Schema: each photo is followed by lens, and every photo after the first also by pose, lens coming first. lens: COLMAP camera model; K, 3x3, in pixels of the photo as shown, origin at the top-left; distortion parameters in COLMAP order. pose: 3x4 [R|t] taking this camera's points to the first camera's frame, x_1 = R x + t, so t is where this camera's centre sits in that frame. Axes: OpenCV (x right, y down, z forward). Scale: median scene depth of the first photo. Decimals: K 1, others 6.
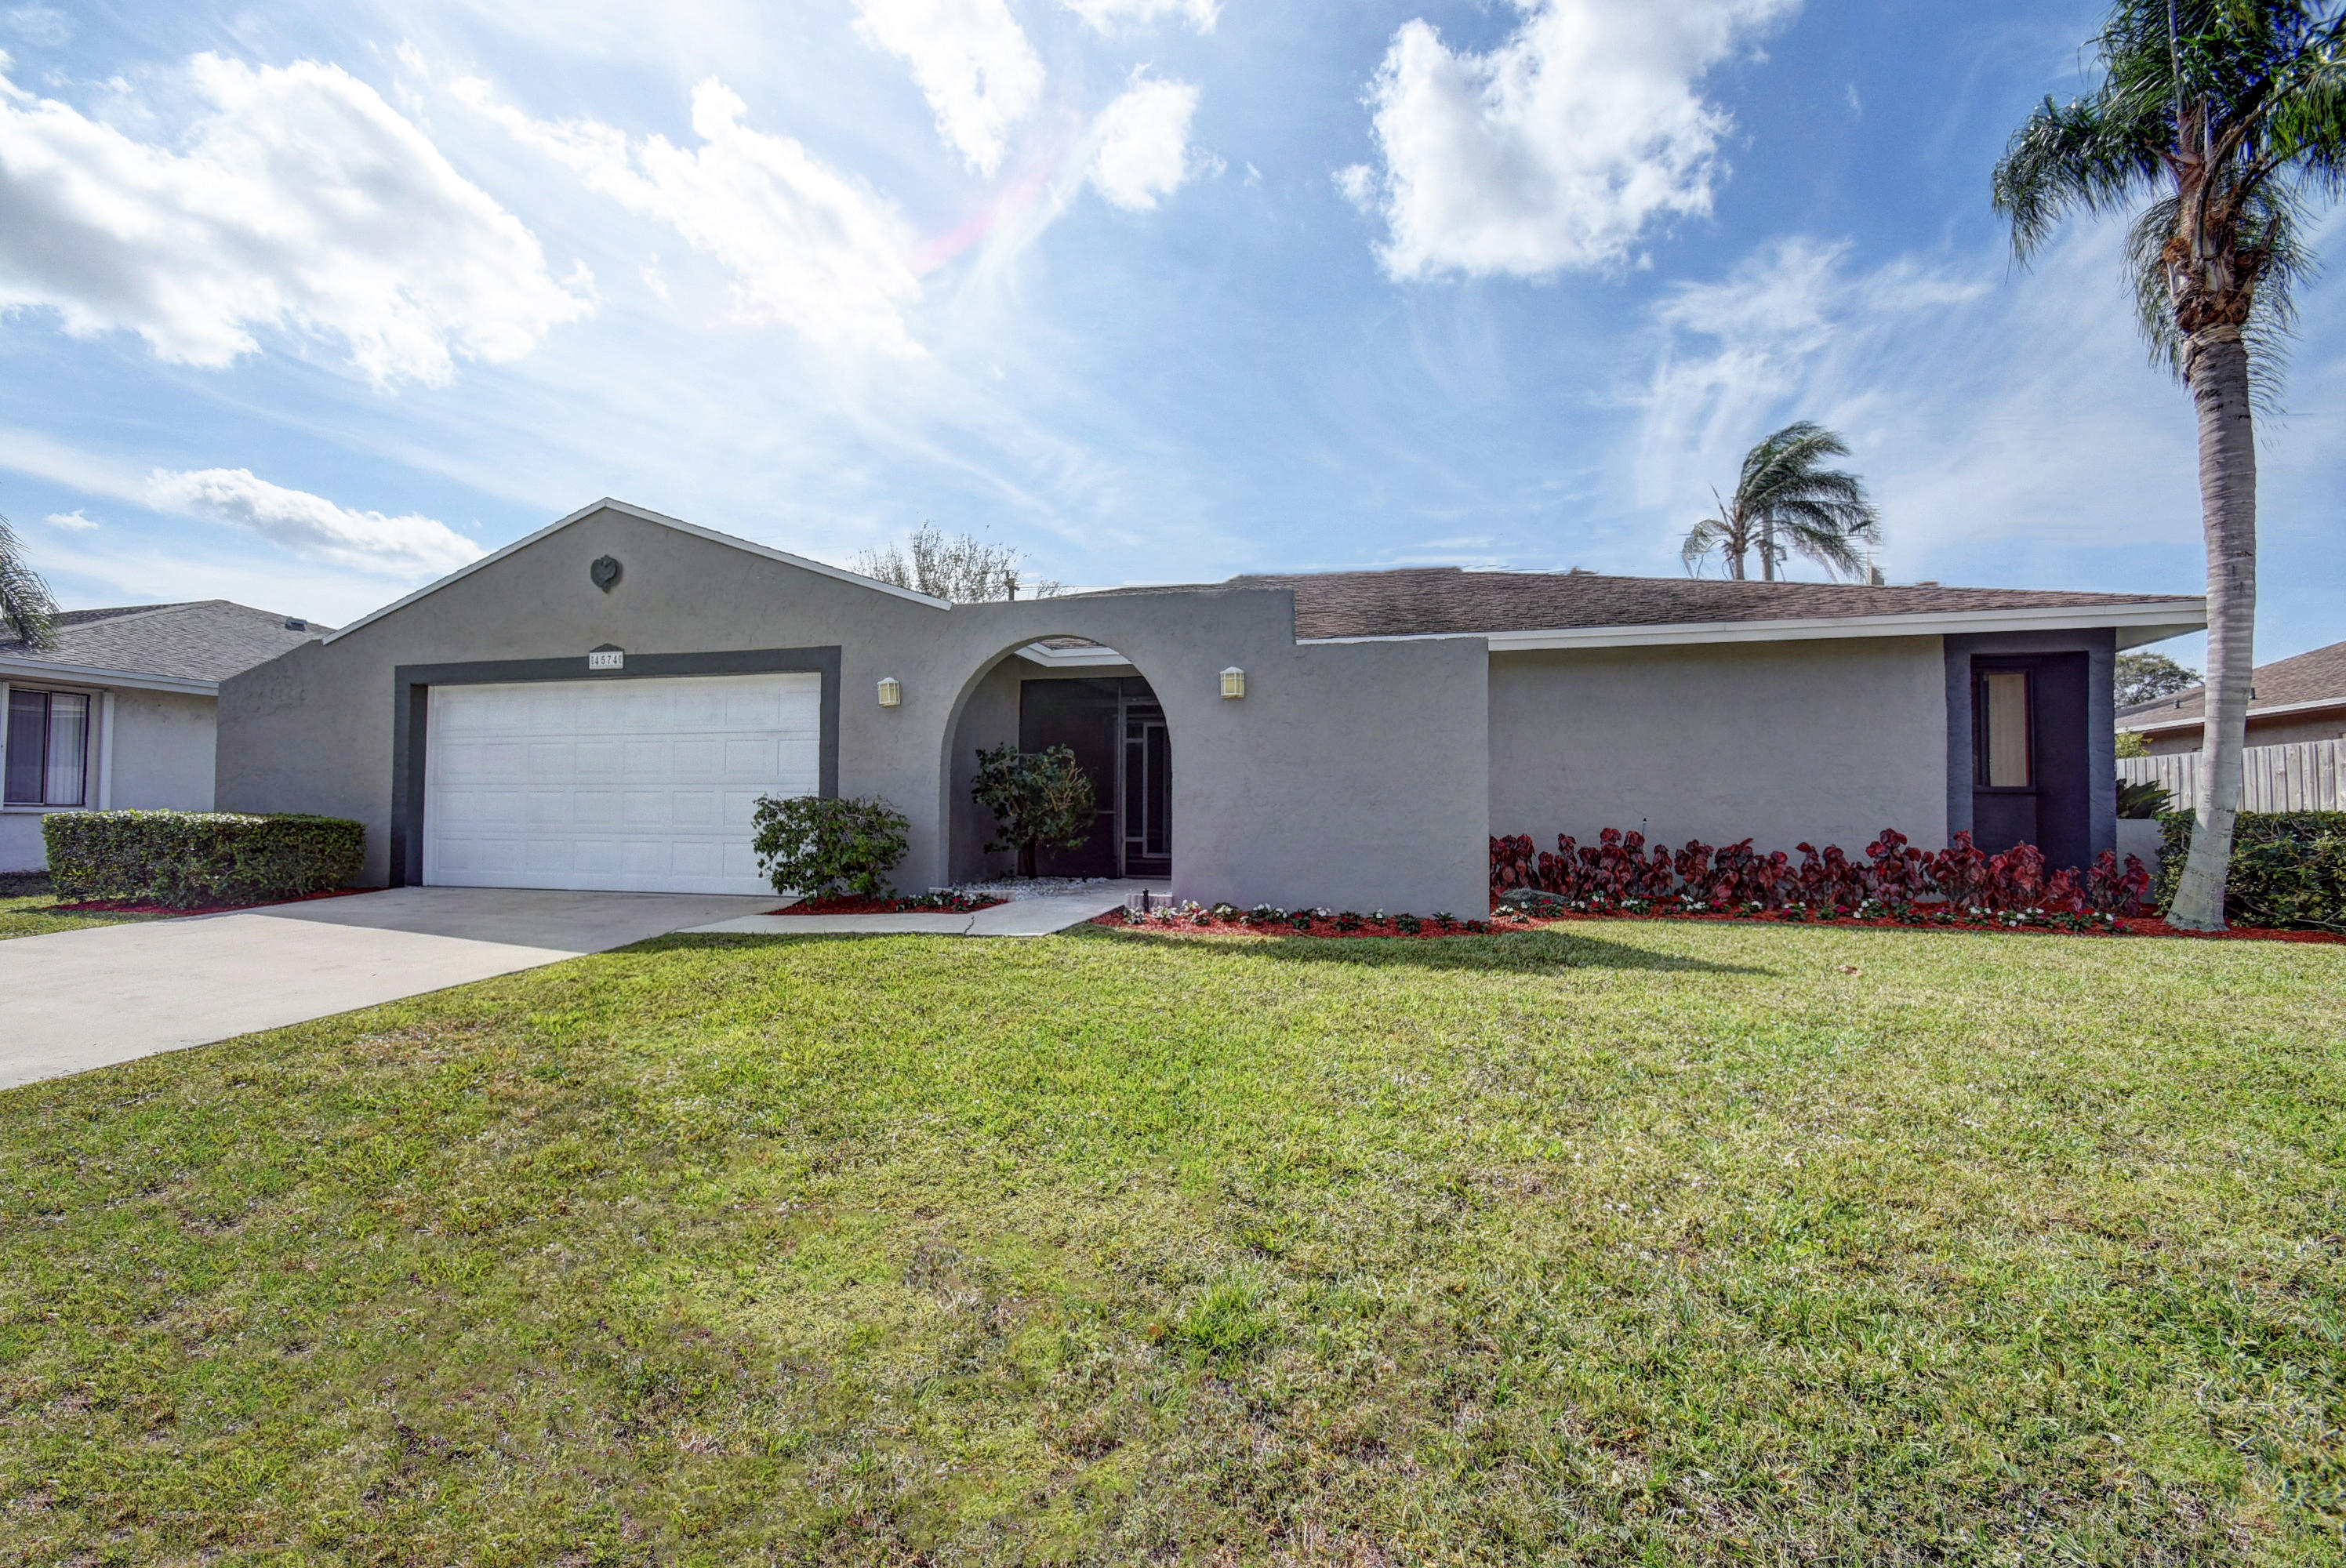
lens RADIAL K [[1043.3, 0, 1173.0], [0, 1043.3, 784.0], [0, 0, 1]] dist [0.010508, -0.000308]
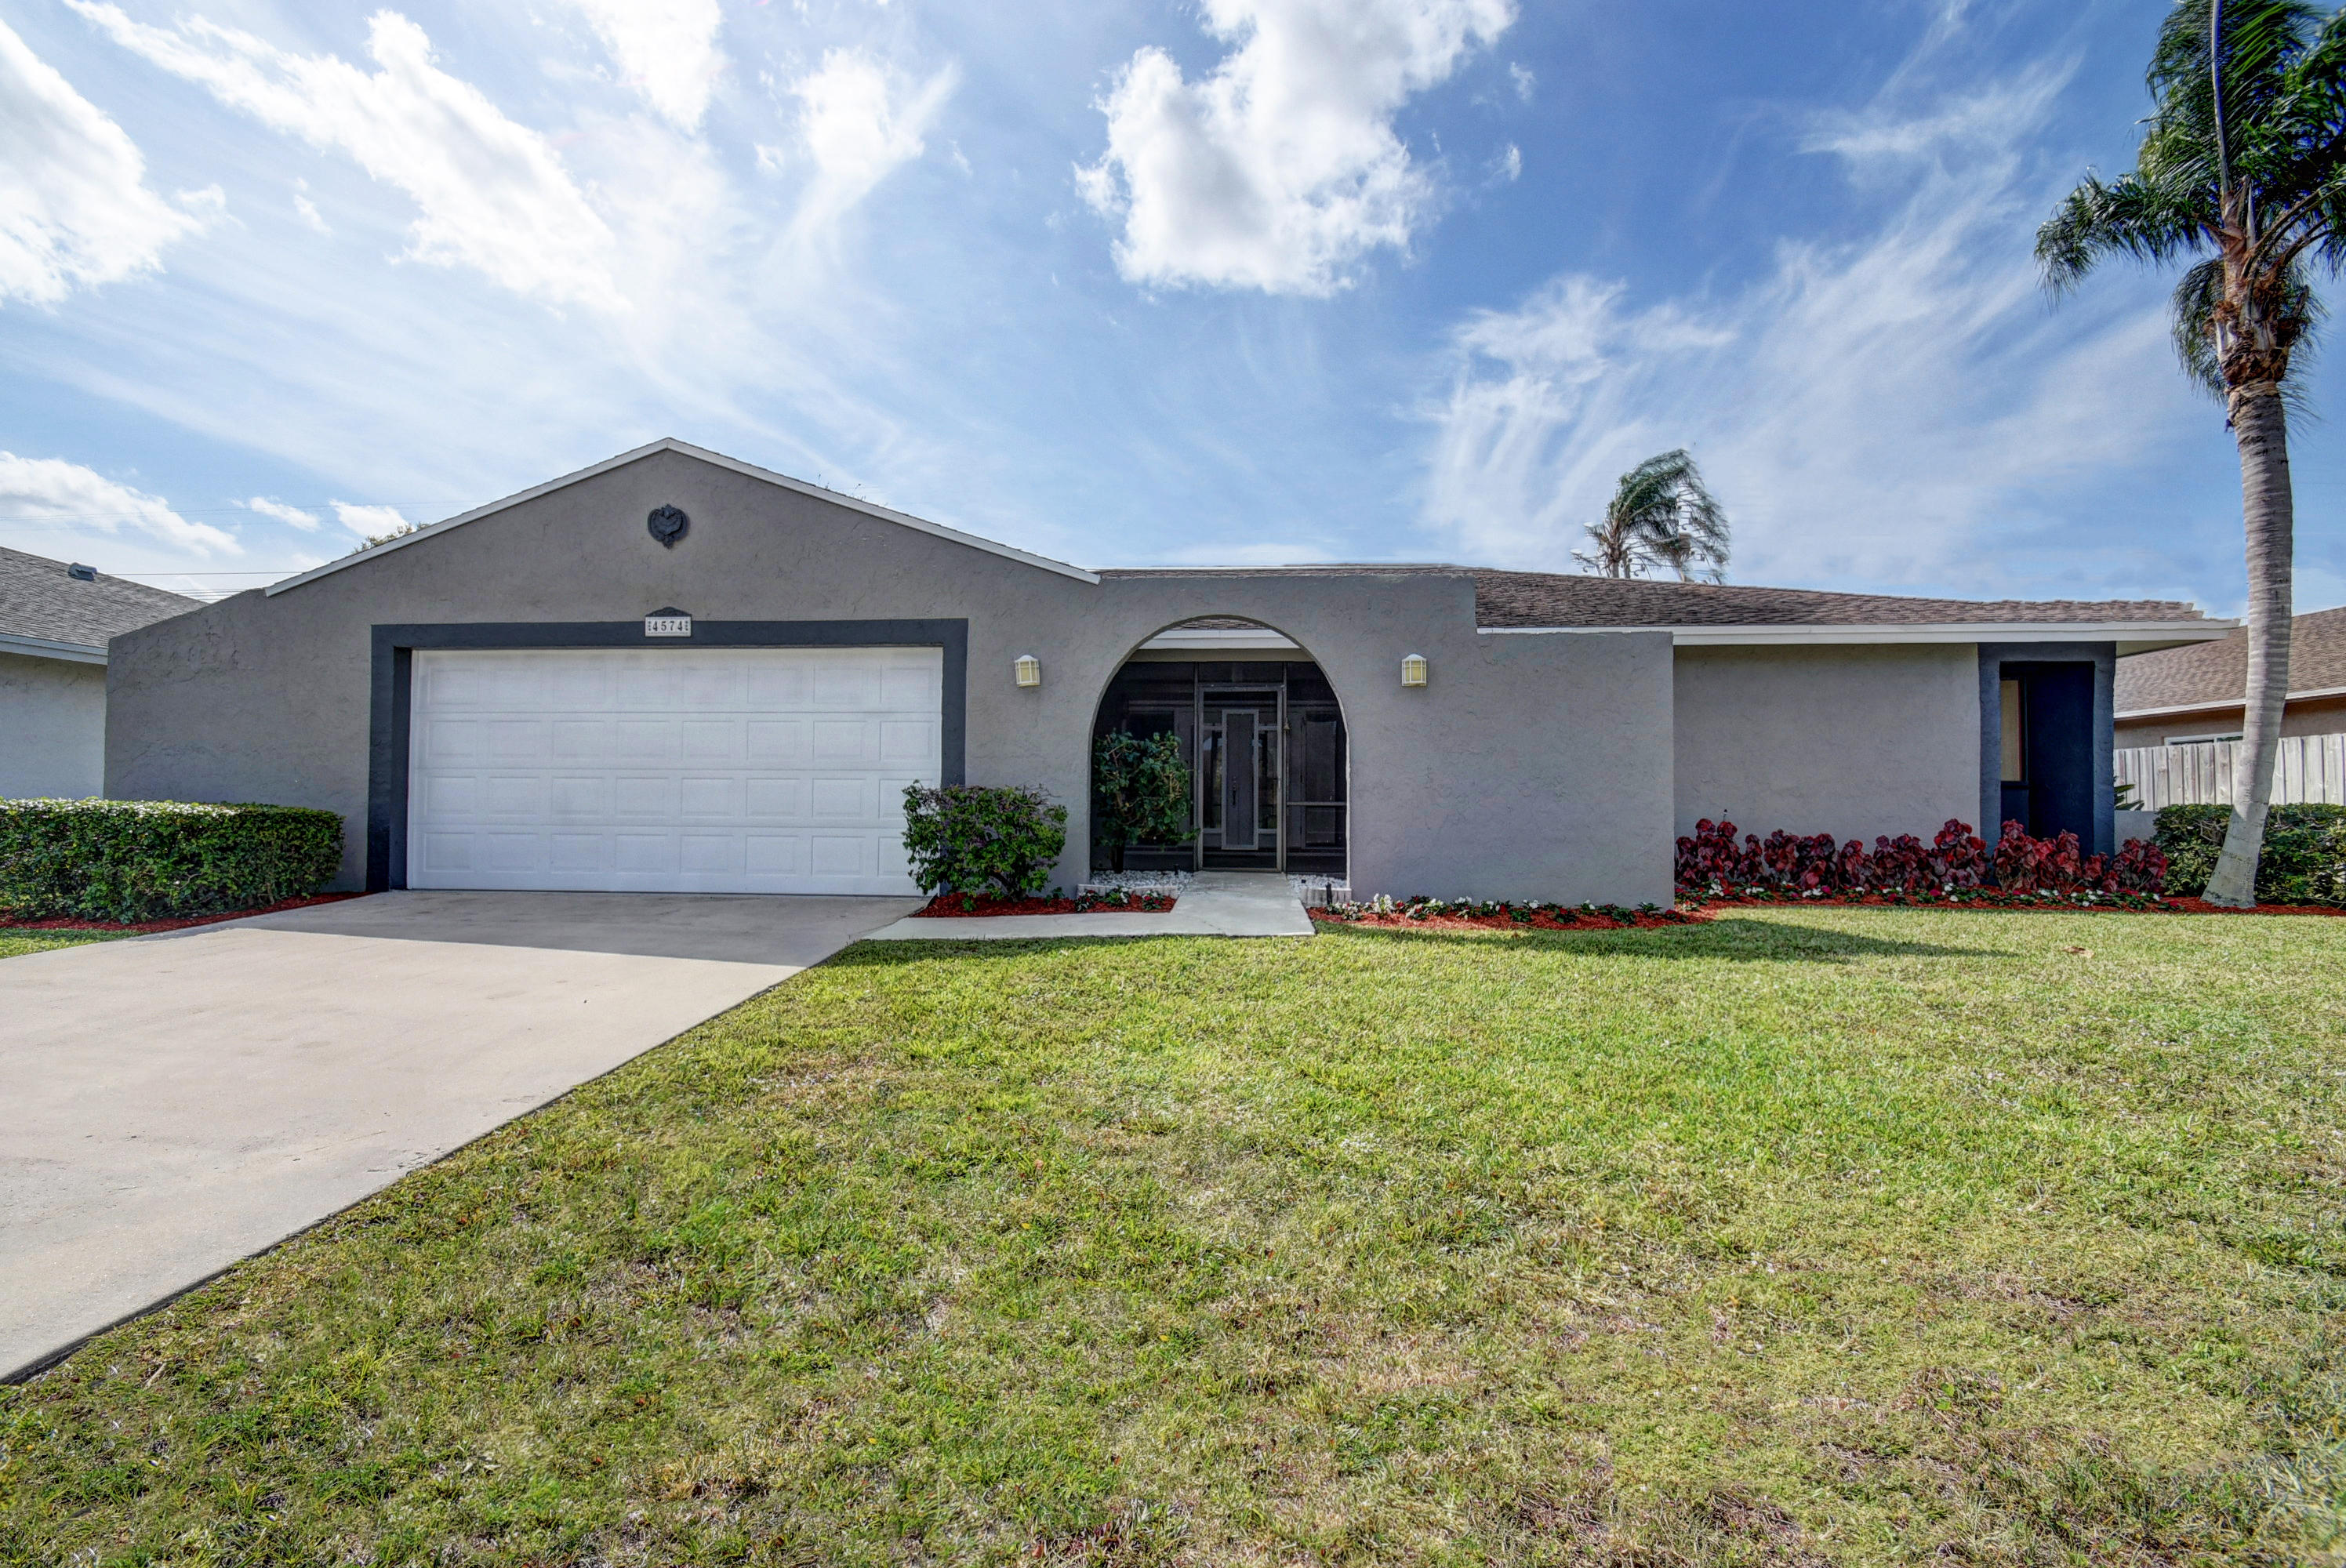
lens RADIAL K [[1037.3, 0, 1173.0], [0, 1037.3, 784.0], [0, 0, 1]] dist [0.008403, -0.000542]
pose [[0.982116, 0.004787, 0.188217, -0.310594], [-0.006849, 0.999923, 0.010307, 0.000456], [-0.188153, -0.011412, 0.982073, 0.080285]]
